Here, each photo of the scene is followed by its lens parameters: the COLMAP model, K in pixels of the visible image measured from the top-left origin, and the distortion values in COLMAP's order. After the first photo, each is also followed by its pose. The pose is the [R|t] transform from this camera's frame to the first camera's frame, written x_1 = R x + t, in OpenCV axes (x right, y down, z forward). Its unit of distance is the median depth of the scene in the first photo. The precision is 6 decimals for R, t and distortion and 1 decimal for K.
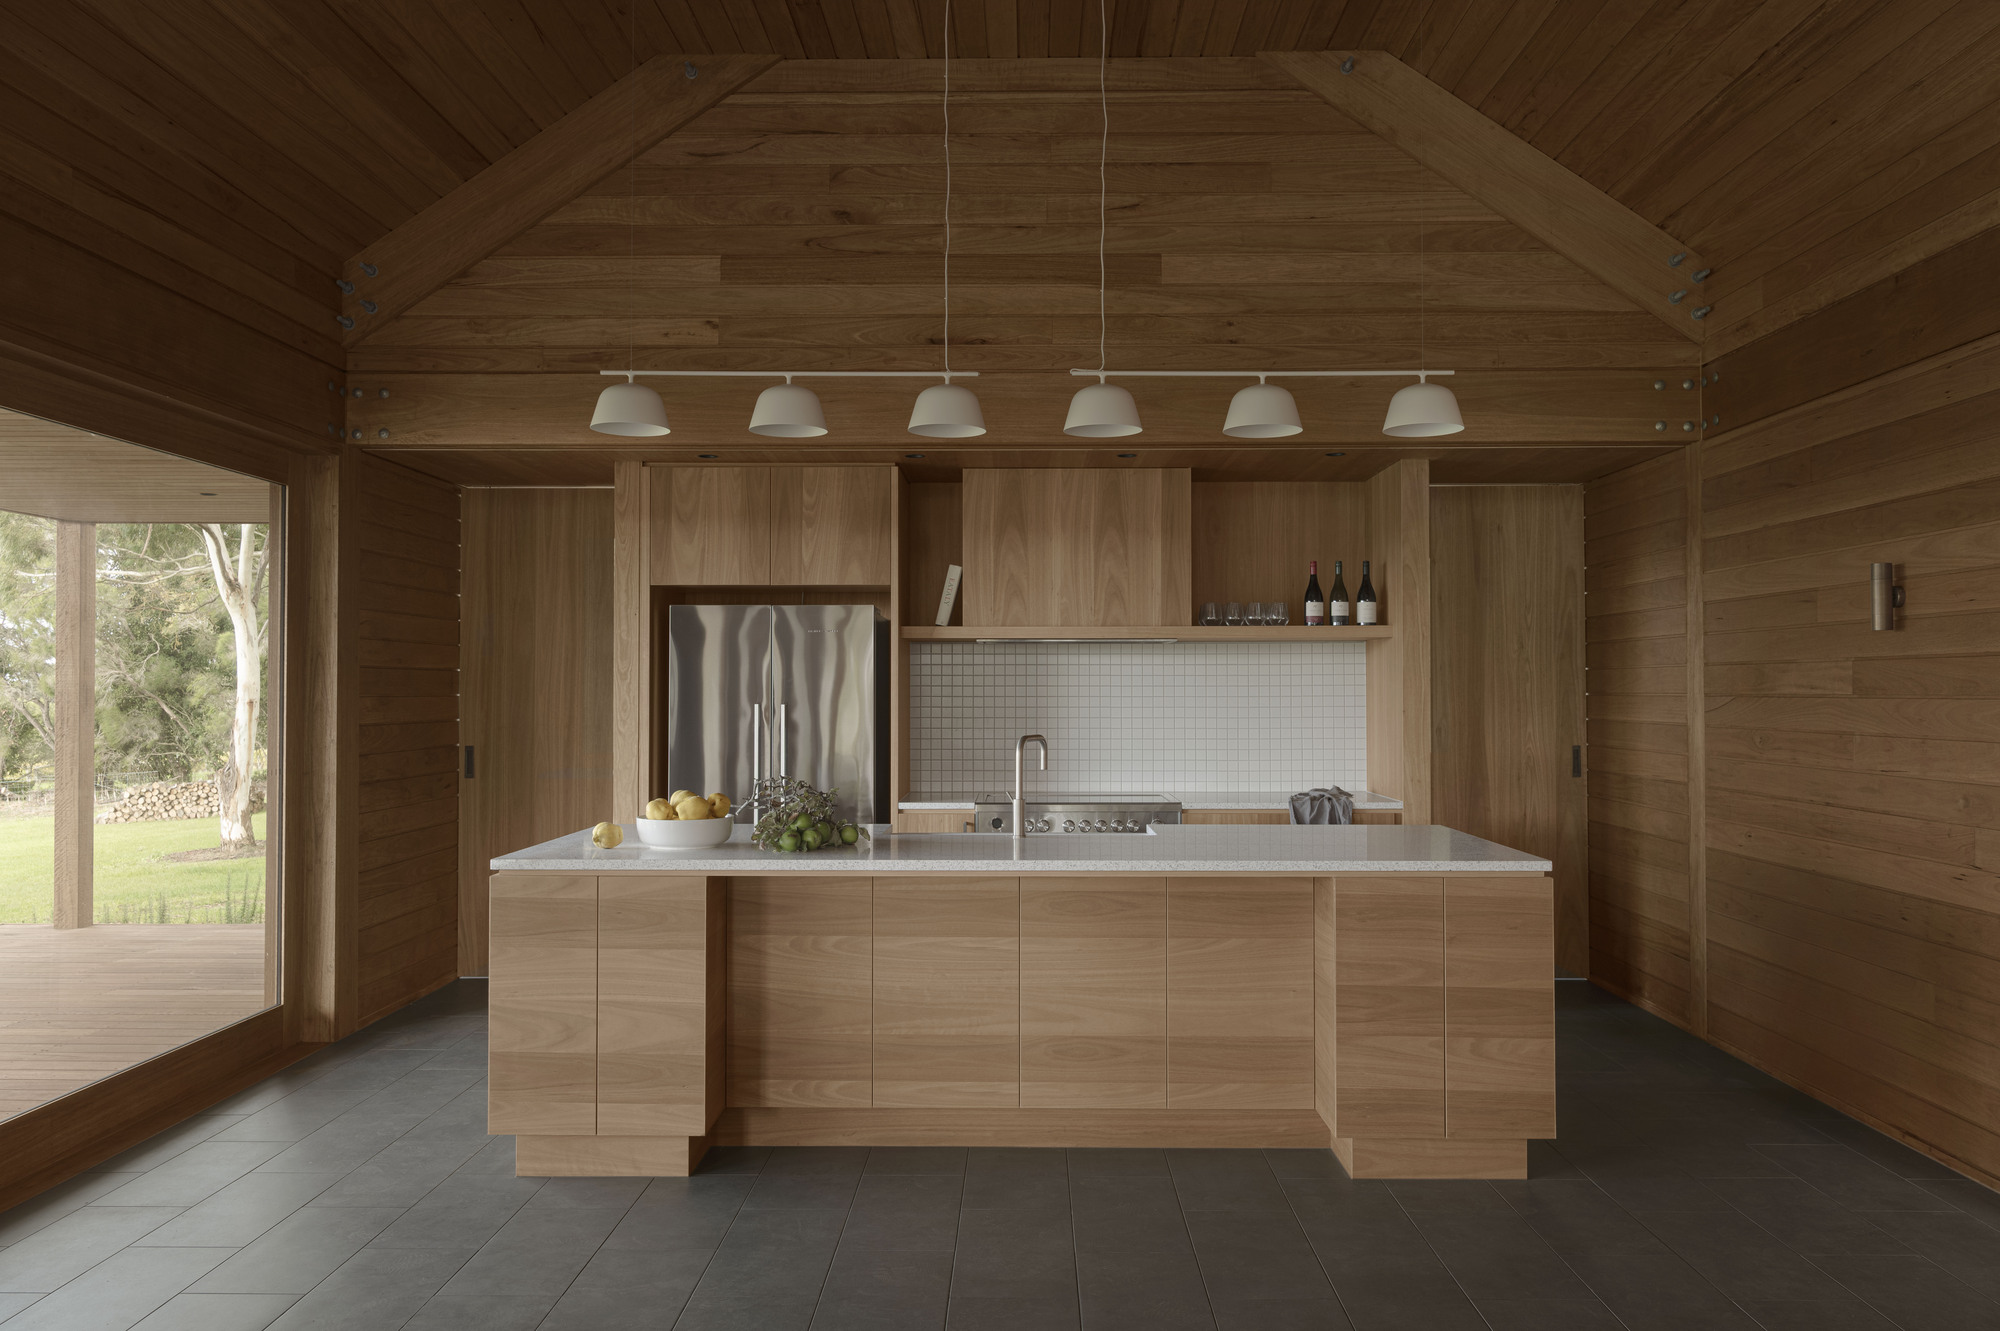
lens RADIAL K [[1497.5, 0, 1000.0], [0, 1497.5, 665.5], [0, 0, 1]] dist [0.002004, -0.002744]
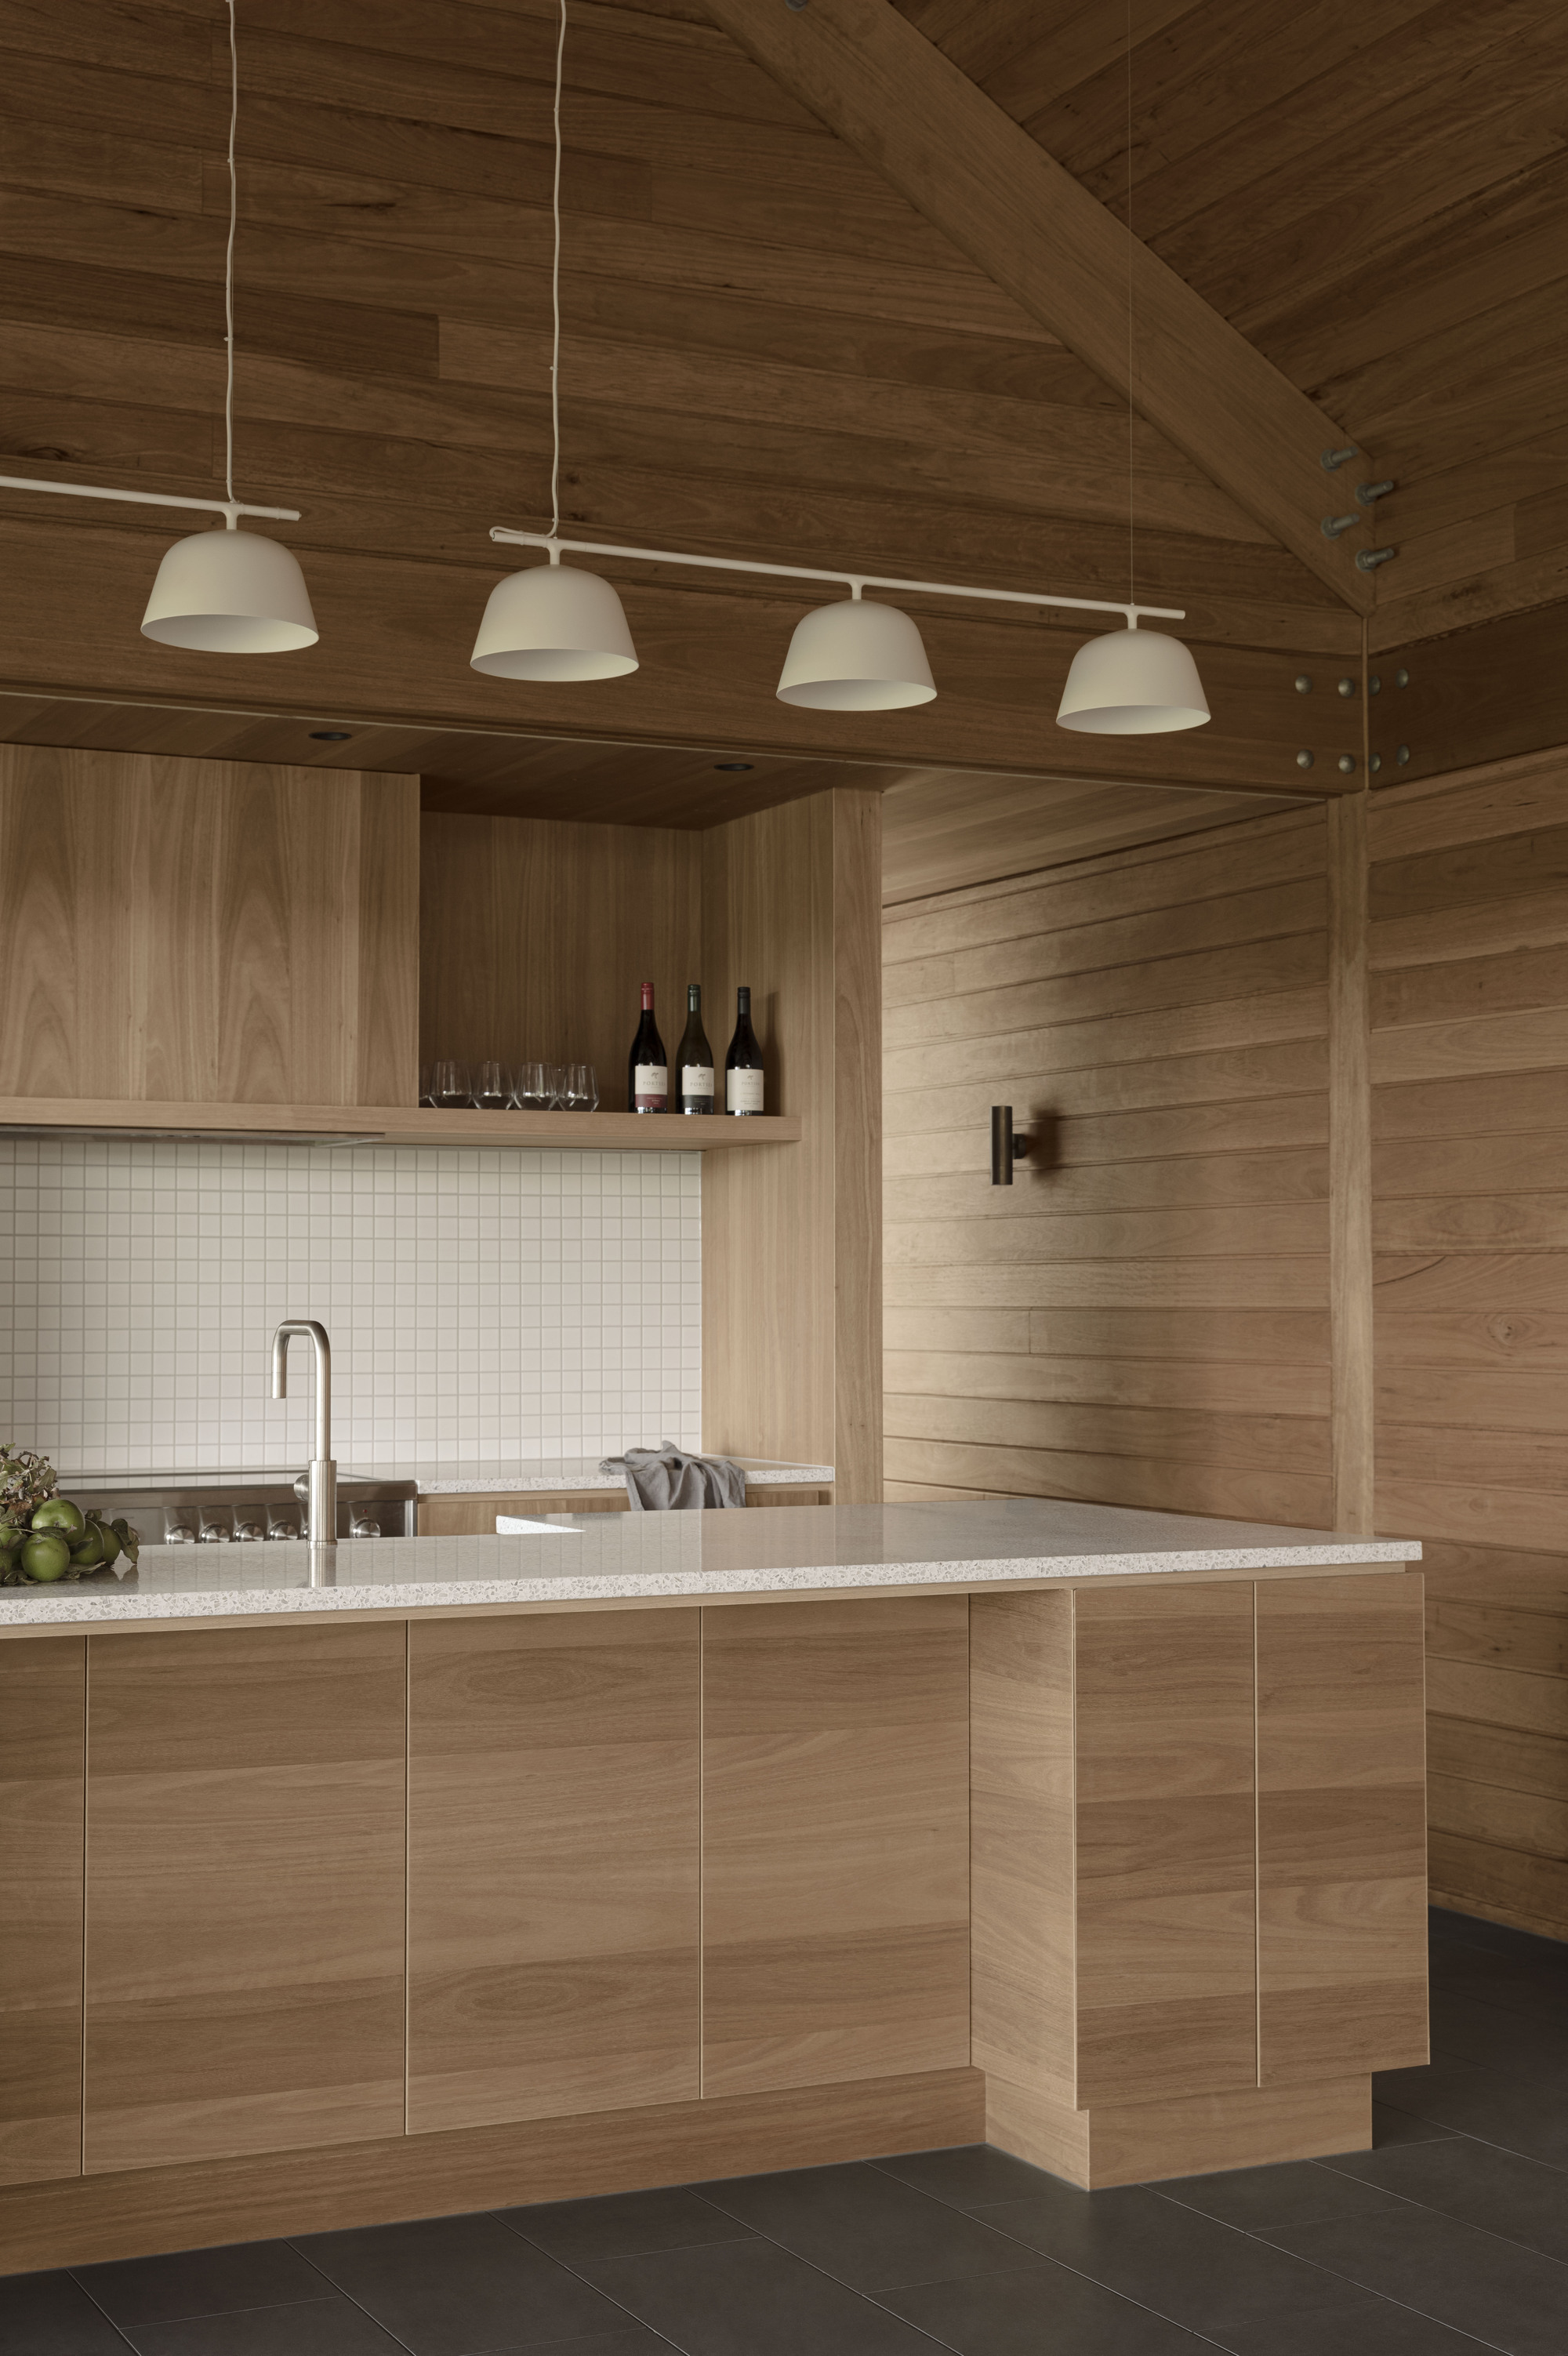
lens RADIAL K [[3124.5, 0, 784.0], [0, 3124.5, 1178.0], [0, 0, 1]] dist [-0.015888, 0.103588]
pose [[0.894423, 0.017072, 0.446896, -0.231371], [-0.007064, 0.999686, -0.024050, 0.020721], [-0.447166, 0.018354, 0.894263, 0.073513]]
